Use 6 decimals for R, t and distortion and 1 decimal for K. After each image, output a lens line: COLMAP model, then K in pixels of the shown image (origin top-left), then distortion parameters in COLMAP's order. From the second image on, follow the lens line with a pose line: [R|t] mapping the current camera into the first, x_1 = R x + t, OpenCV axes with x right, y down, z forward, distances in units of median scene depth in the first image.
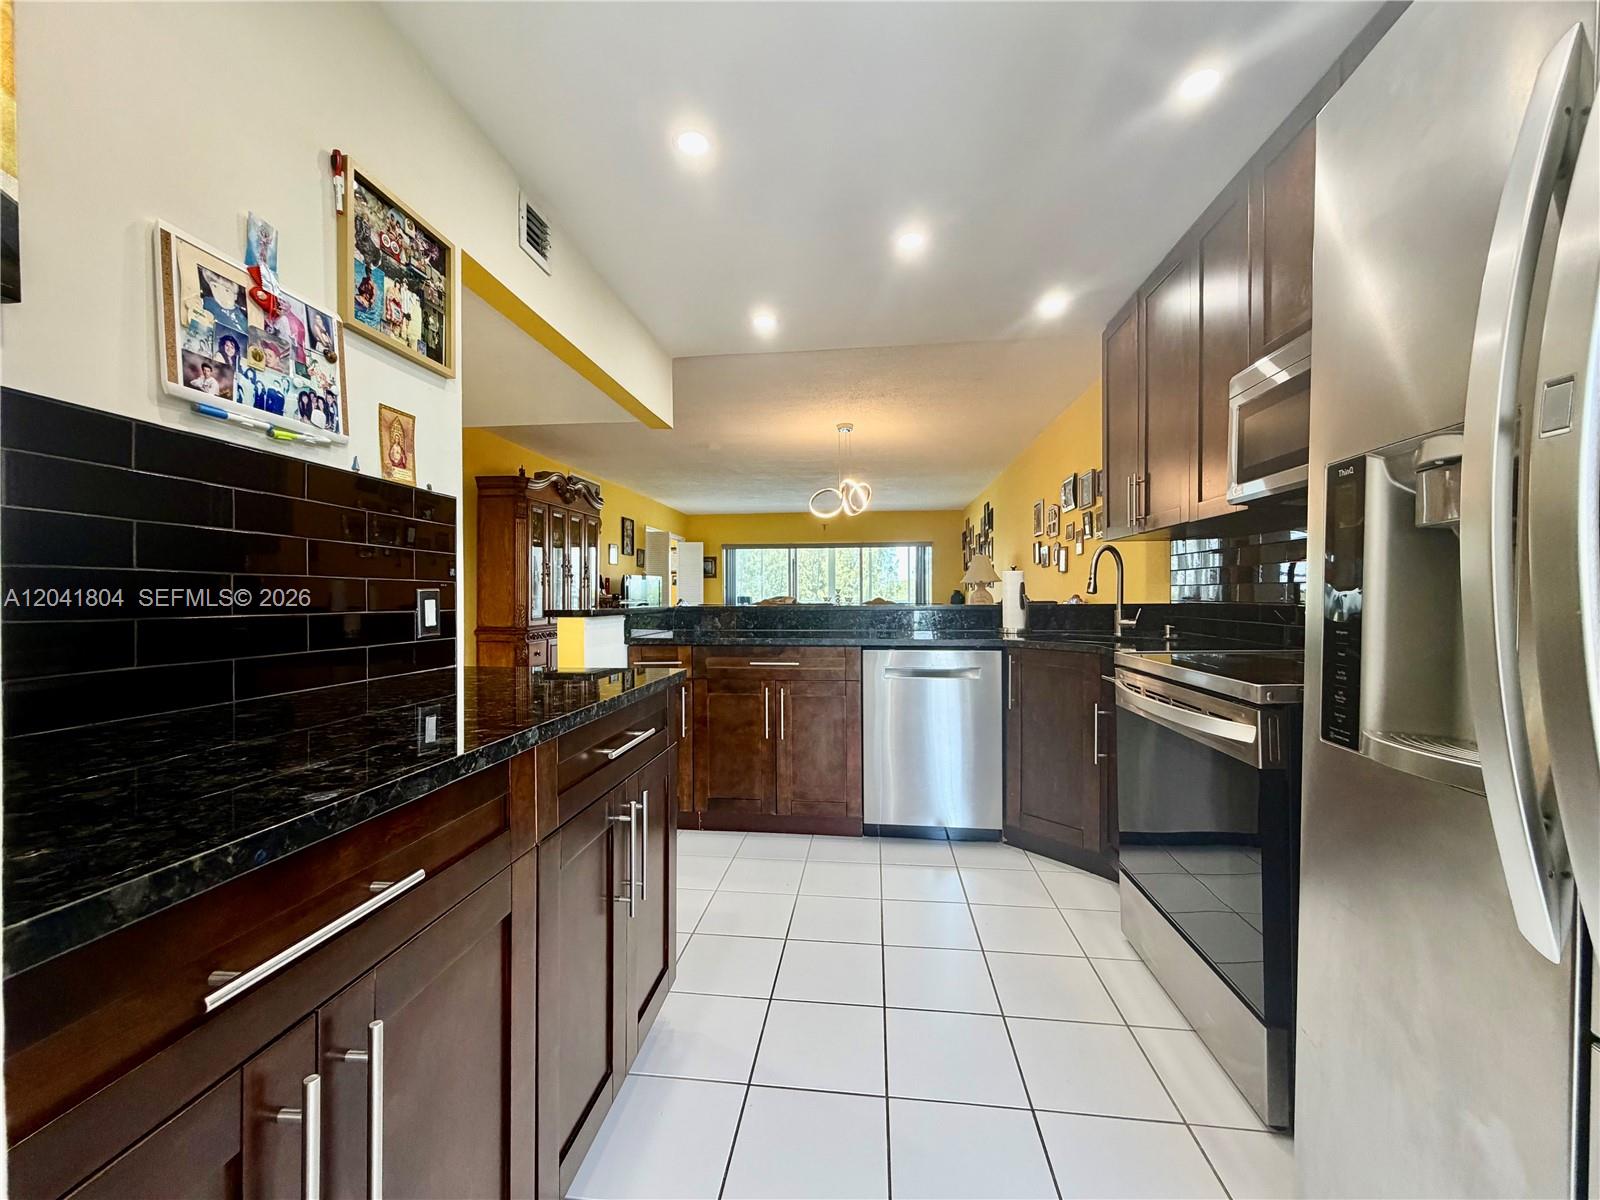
lens RADIAL K [[634.9, 0, 797.4], [0, 634.9, 597.5], [0, 0, 1]] dist [0.001783, 0.000215]
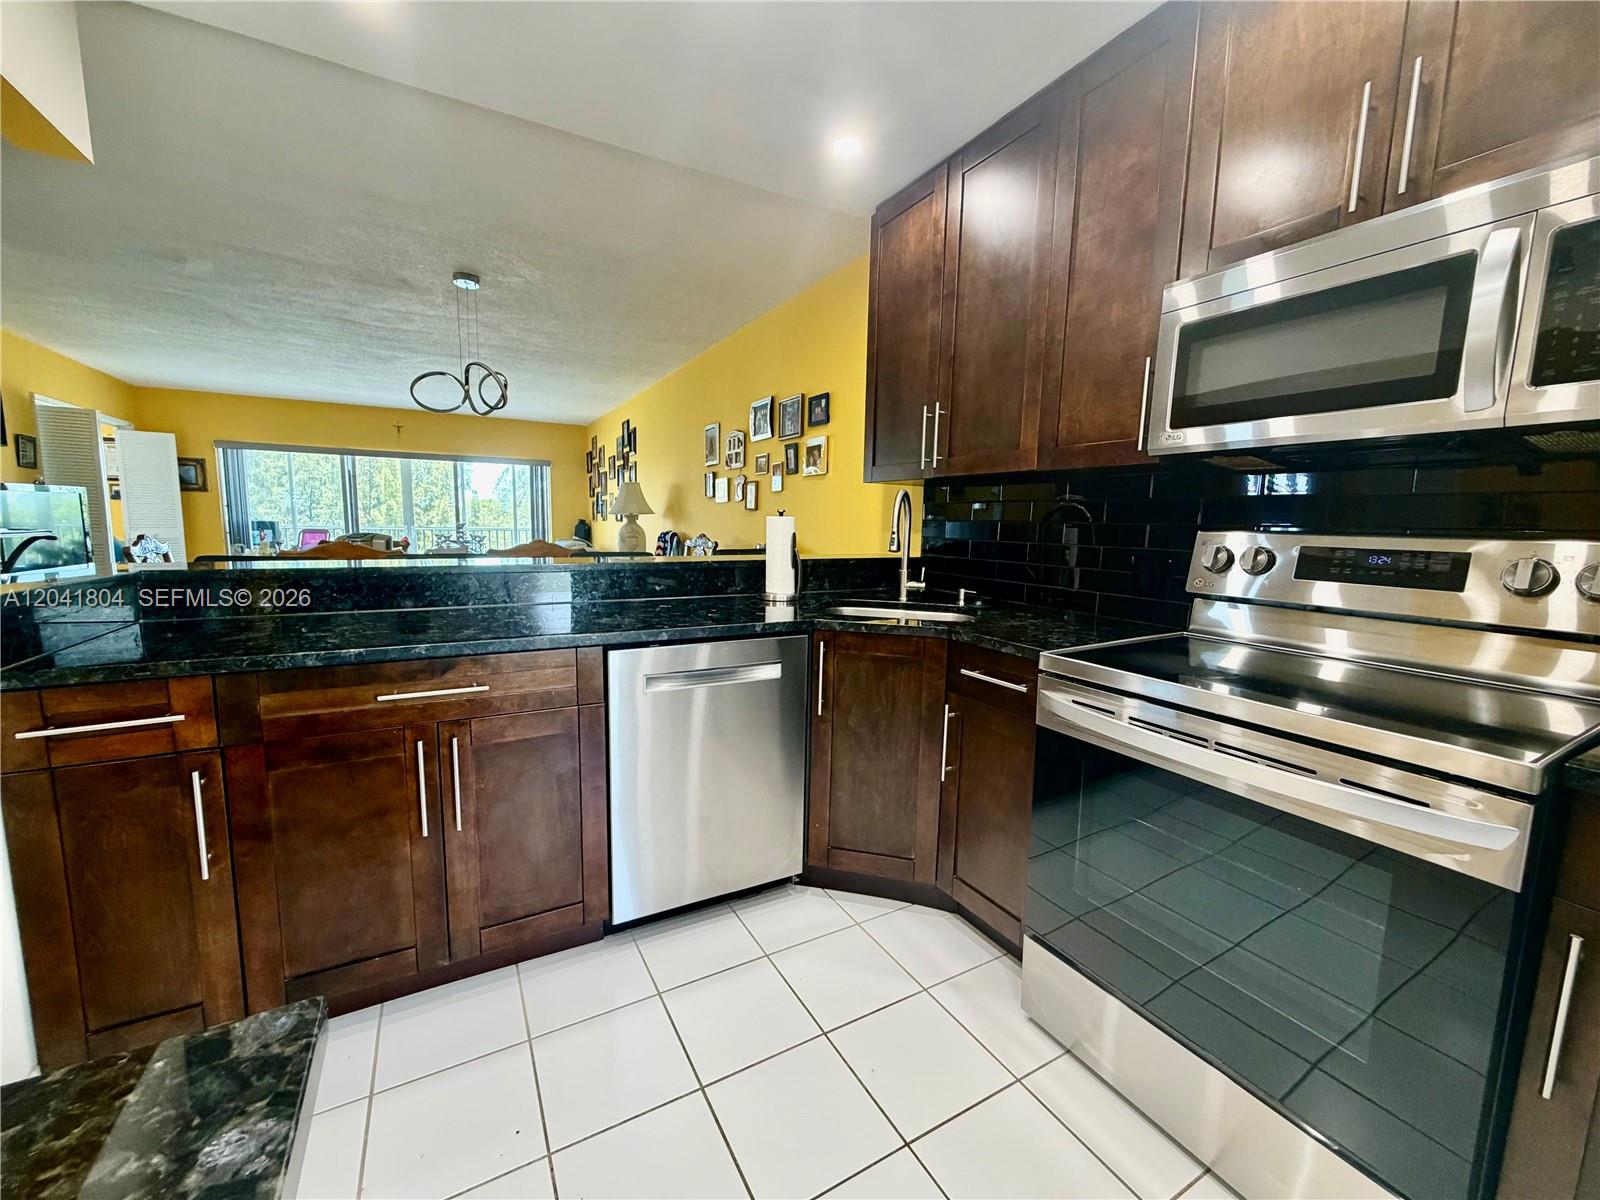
lens RADIAL K [[634.9, 0, 797.4], [0, 634.9, 597.5], [0, 0, 1]] dist [0.001783, 0.000215]
pose [[0.810160, -0.050836, 0.584001, -0.088664], [-0.019756, 0.993299, 0.113871, -0.034203], [-0.585876, -0.103791, 0.803726, 0.396037]]
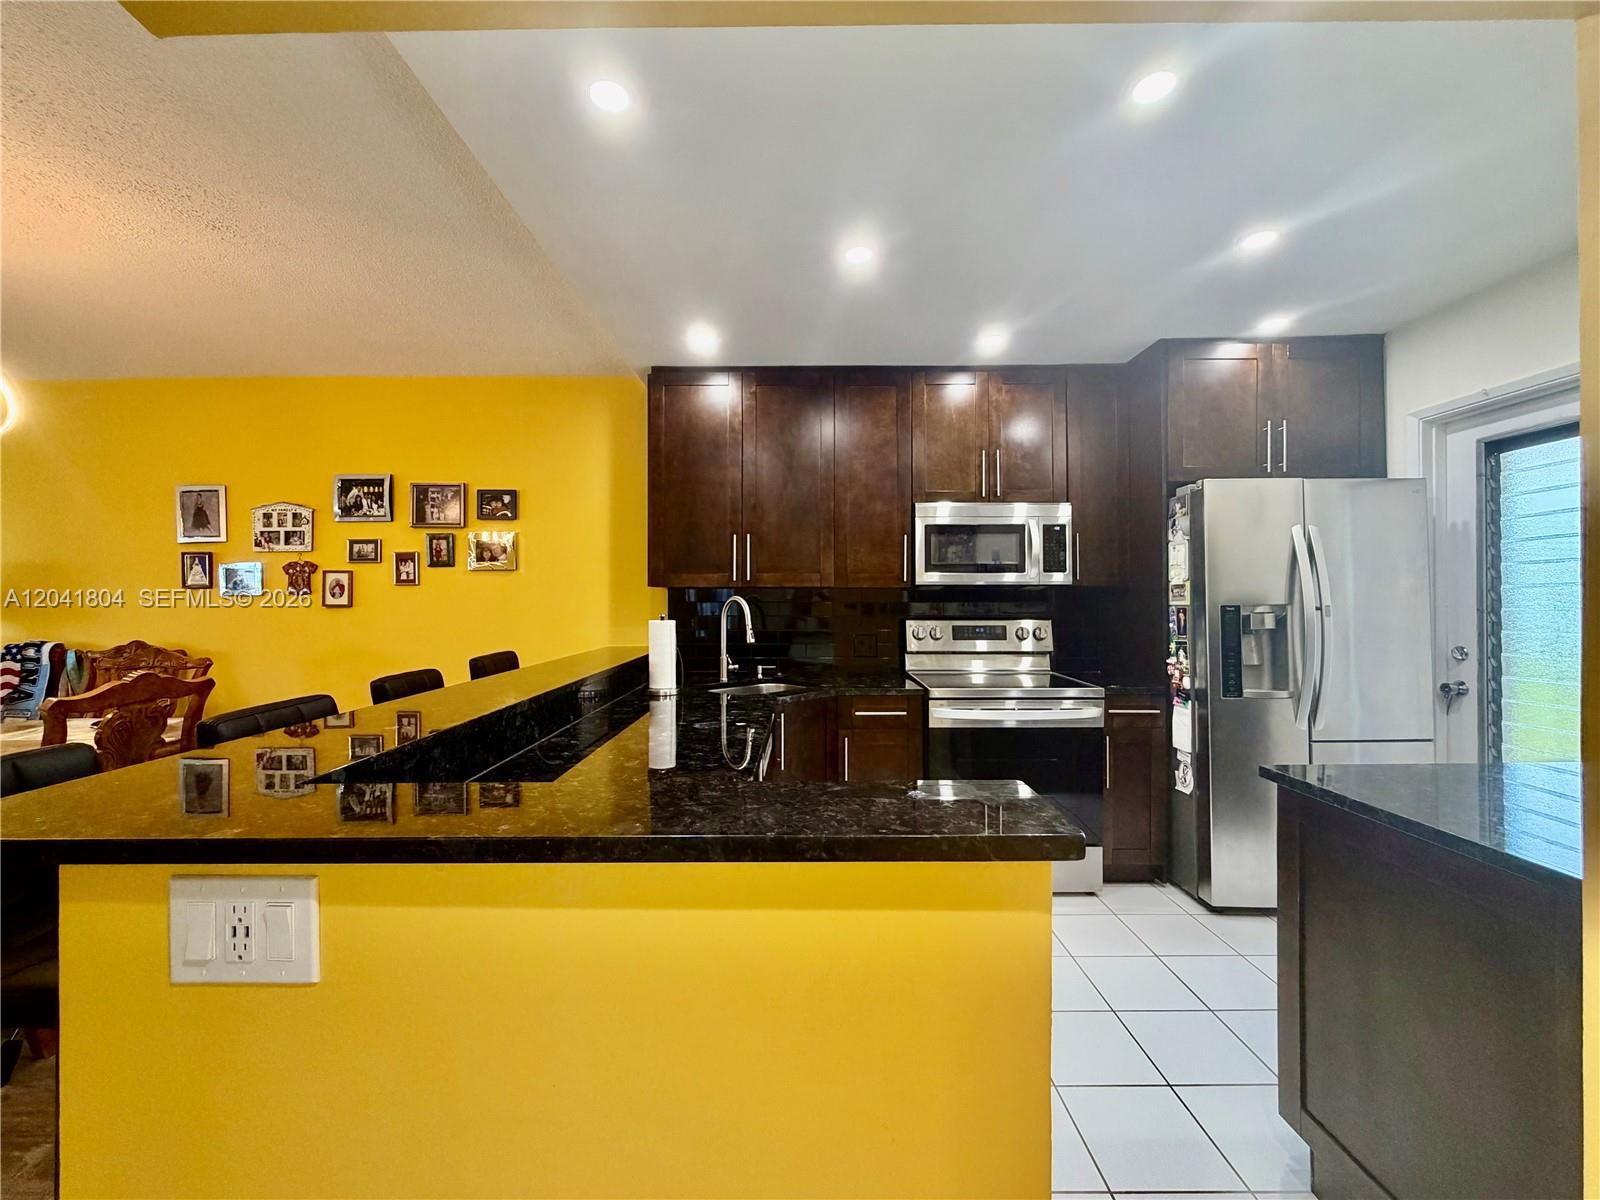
lens RADIAL K [[652.5, 0, 800.0], [0, 652.5, 600.0], [0, 0, 1]] dist [0.002050, 0.000160]
pose [[-0.108782, 0.005385, 0.994051, -0.590315], [0.006282, 0.999969, -0.004729, -0.066933], [-0.994046, 0.005730, -0.108813, 0.960662]]
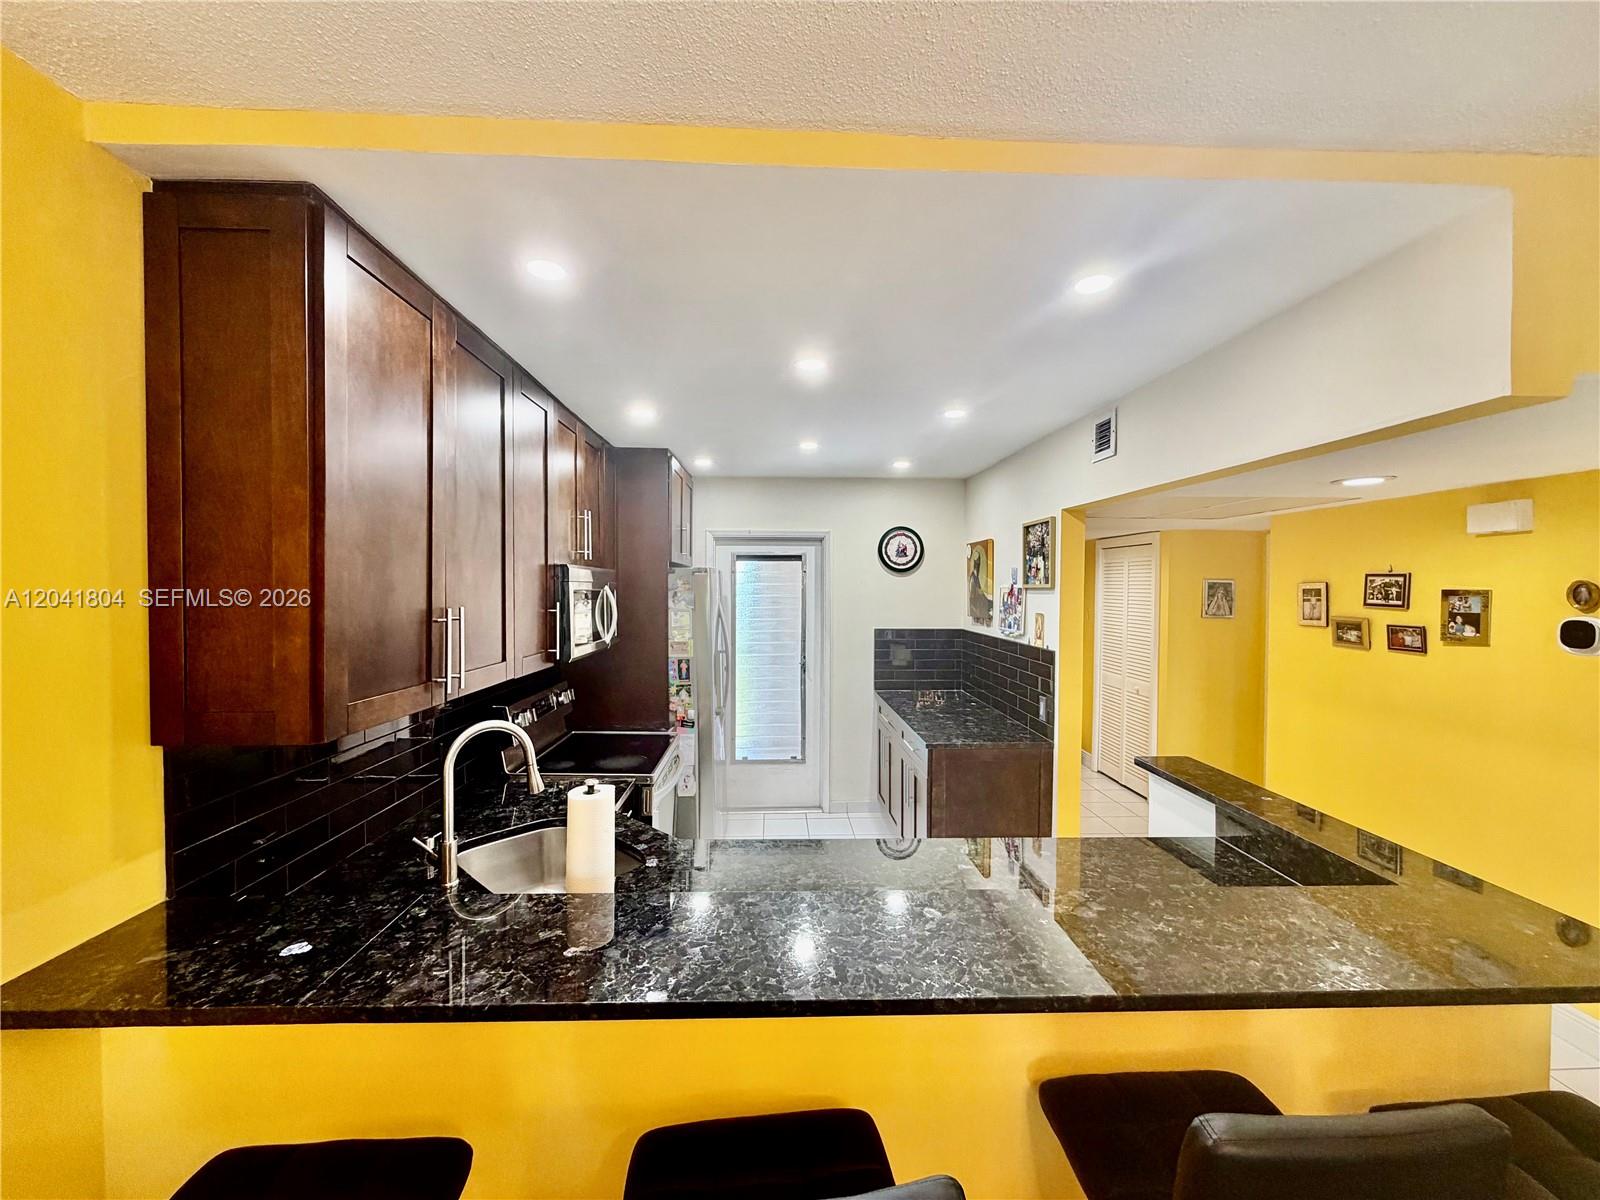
lens RADIAL K [[634.9, 0, 797.4], [0, 634.9, 597.5], [0, 0, 1]] dist [0.001783, 0.000215]
pose [[-0.988386, -0.000497, -0.151961, 0.280283], [-0.003593, 0.999791, 0.020101, -0.204455], [0.151919, 0.020414, -0.988182, 1.563151]]
